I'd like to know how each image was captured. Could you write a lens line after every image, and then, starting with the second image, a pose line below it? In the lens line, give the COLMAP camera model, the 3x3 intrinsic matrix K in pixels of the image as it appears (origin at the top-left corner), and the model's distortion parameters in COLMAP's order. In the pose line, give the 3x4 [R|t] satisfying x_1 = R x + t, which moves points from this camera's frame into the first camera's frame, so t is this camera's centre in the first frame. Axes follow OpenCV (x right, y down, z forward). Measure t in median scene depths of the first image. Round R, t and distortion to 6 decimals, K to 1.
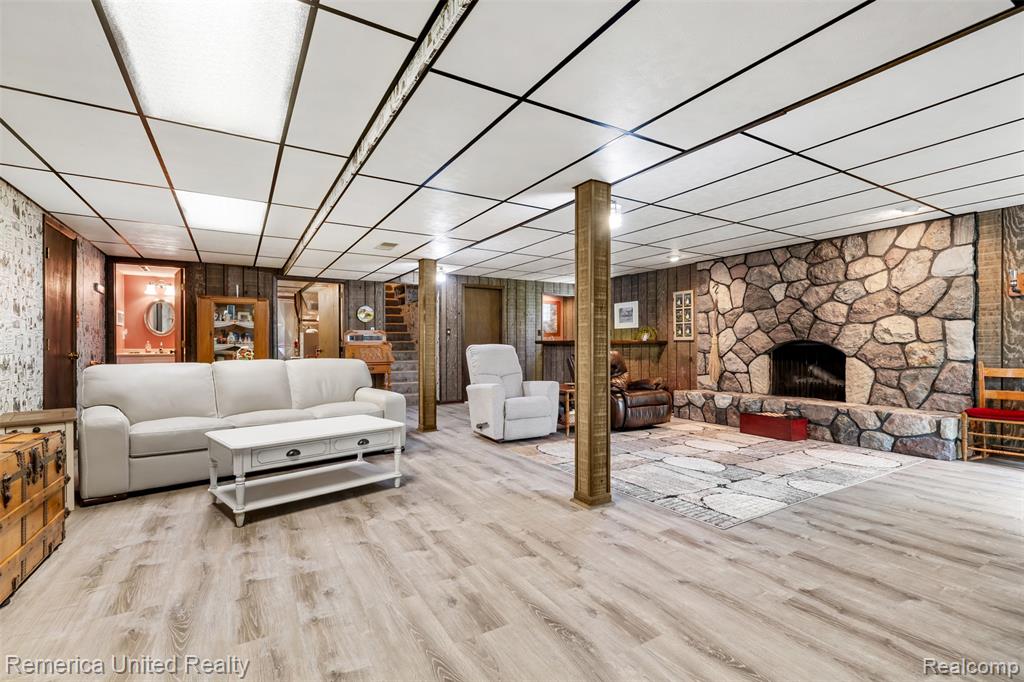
lens RADIAL K [[468.5, 0, 511.7], [0, 468.5, 342.4], [0, 0, 1]] dist [0.009274, 0.001042]
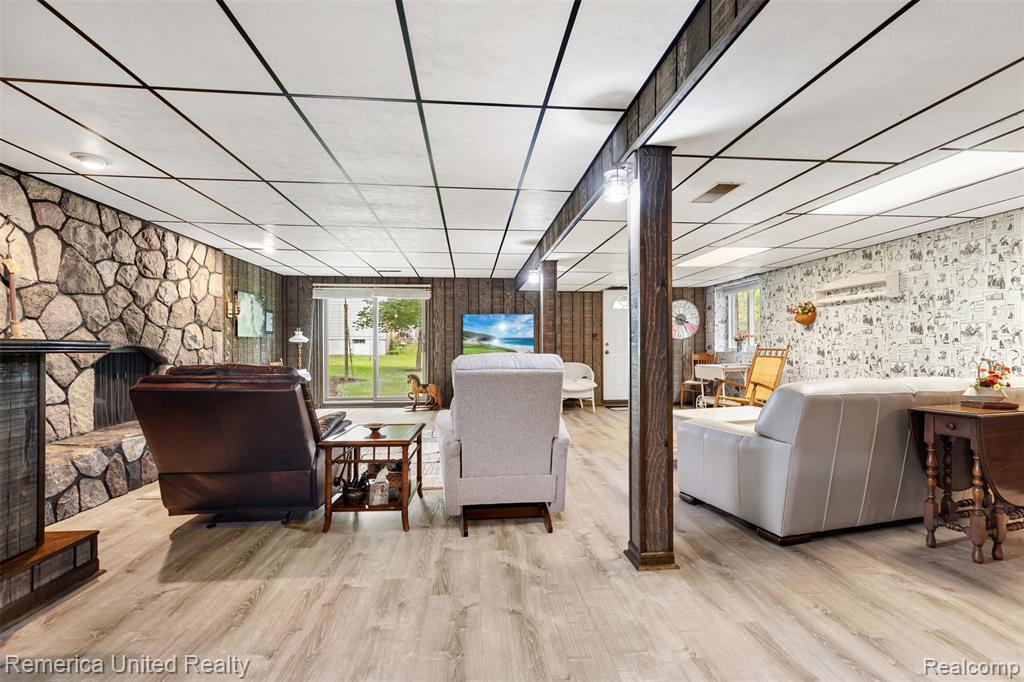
lens RADIAL K [[468.5, 0, 517.6], [0, 468.5, 347.1], [0, 0, 1]] dist [0.009274, 0.001042]
pose [[-0.904583, 0.009854, 0.426184, -0.261595], [0.008555, 0.999951, -0.004962, 0.006711], [-0.426212, -0.000842, -0.904623, 1.470756]]
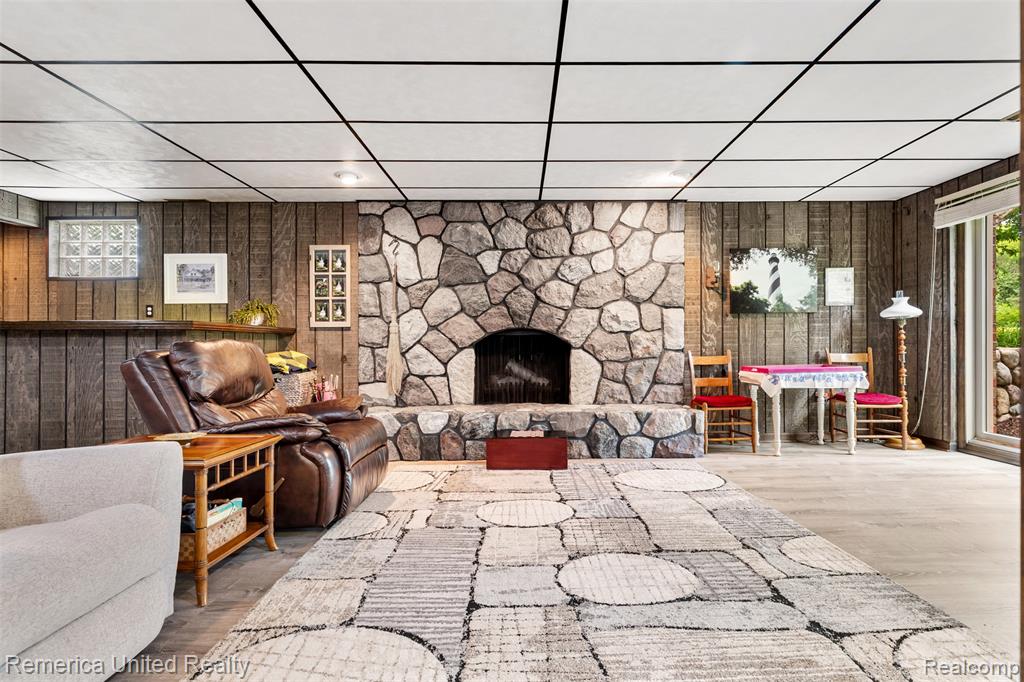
lens RADIAL K [[468.5, 0, 508.1], [0, 468.5, 344.6], [0, 0, 1]] dist [0.009274, 0.001042]
pose [[0.503729, 0.006806, 0.863835, -0.047782], [-0.000340, 0.999970, -0.007680, 0.028711], [-0.863862, 0.003575, 0.503716, 0.661509]]
